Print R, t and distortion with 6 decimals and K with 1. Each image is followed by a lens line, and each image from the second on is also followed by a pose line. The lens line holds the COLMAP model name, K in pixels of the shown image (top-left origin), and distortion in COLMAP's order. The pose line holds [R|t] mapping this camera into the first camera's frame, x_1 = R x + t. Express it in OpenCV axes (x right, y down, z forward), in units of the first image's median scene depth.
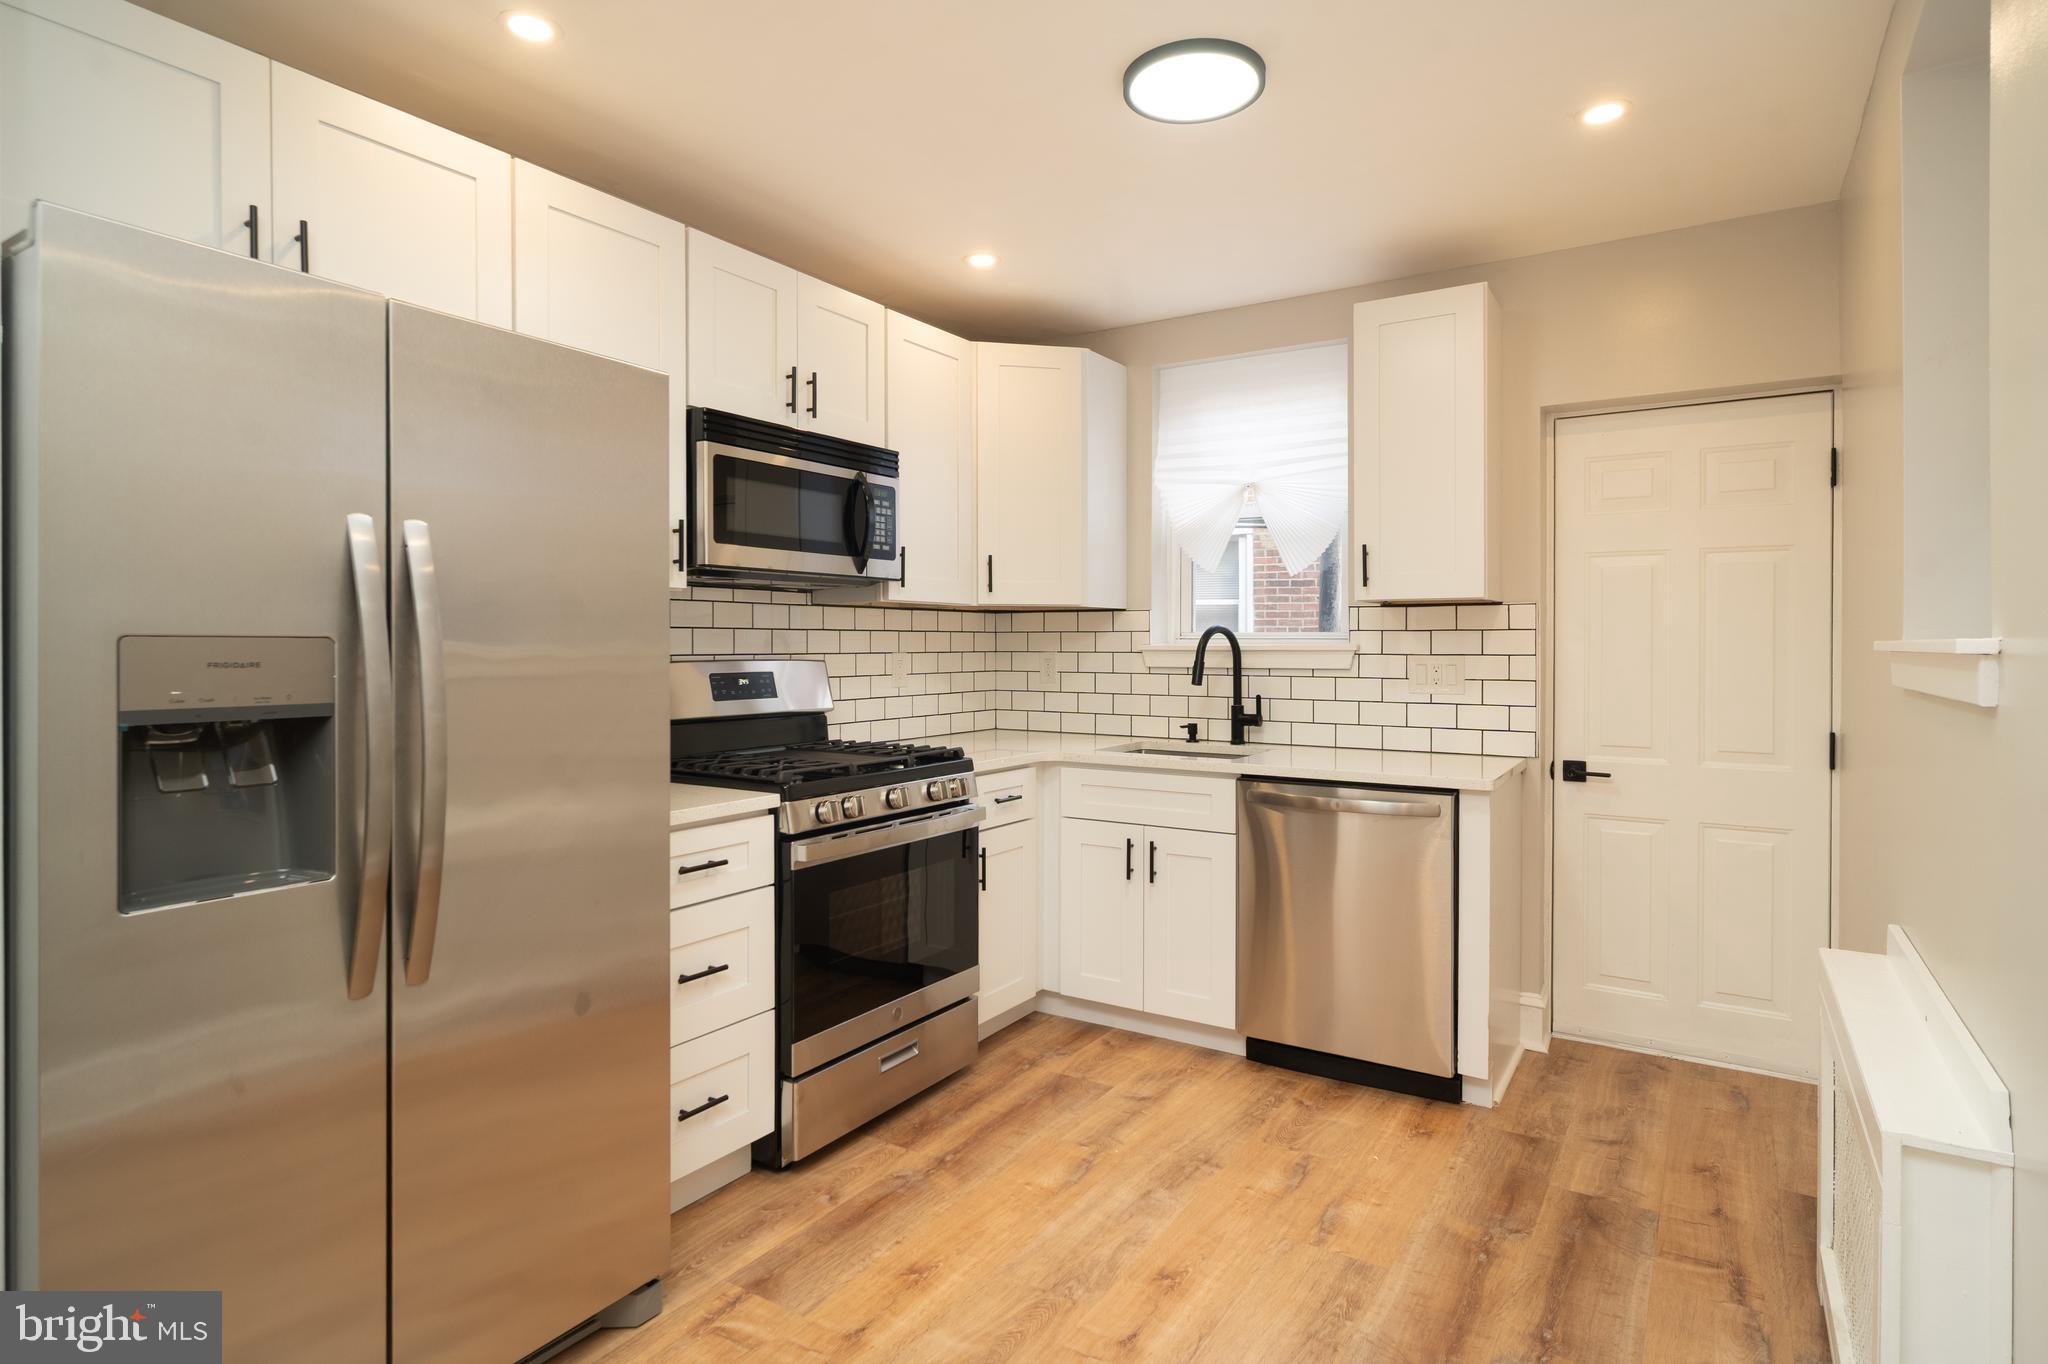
lens RADIAL K [[1080.6, 0, 1031.9], [0, 1080.6, 642.2], [0, 0, 1]] dist [-0.000425, -0.000124]
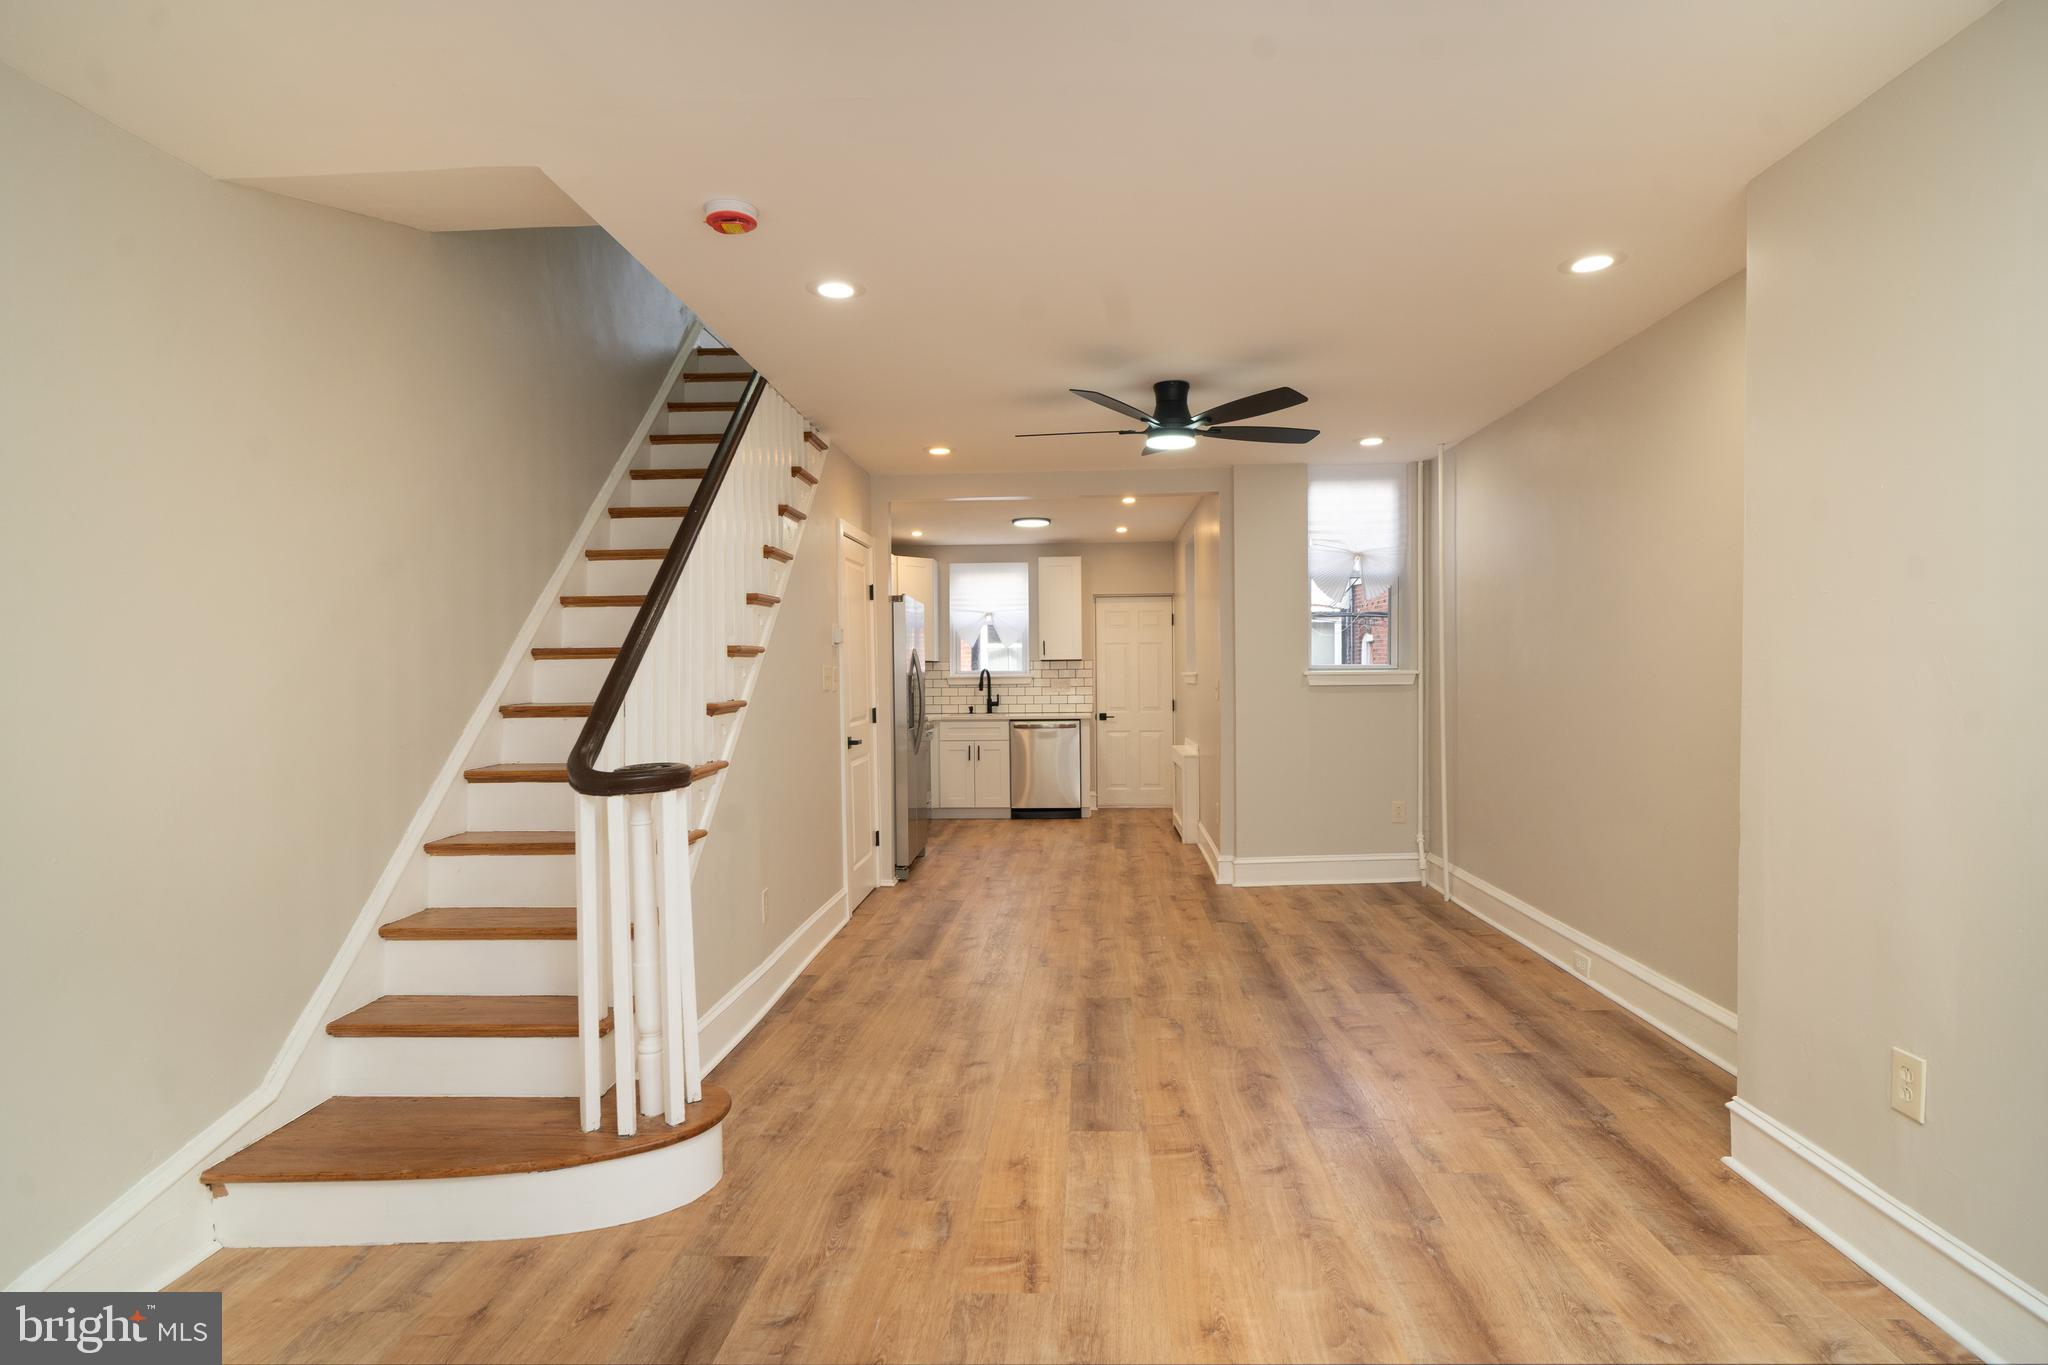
lens RADIAL K [[1080.6, 0, 1031.9], [0, 1080.6, 642.7], [0, 0, 1]] dist [-0.000425, -0.000124]
pose [[0.874469, 0.003322, 0.485070, -1.090405], [0.011501, 0.999553, -0.027579, -0.004000], [-0.484945, 0.029696, 0.874040, -1.479063]]
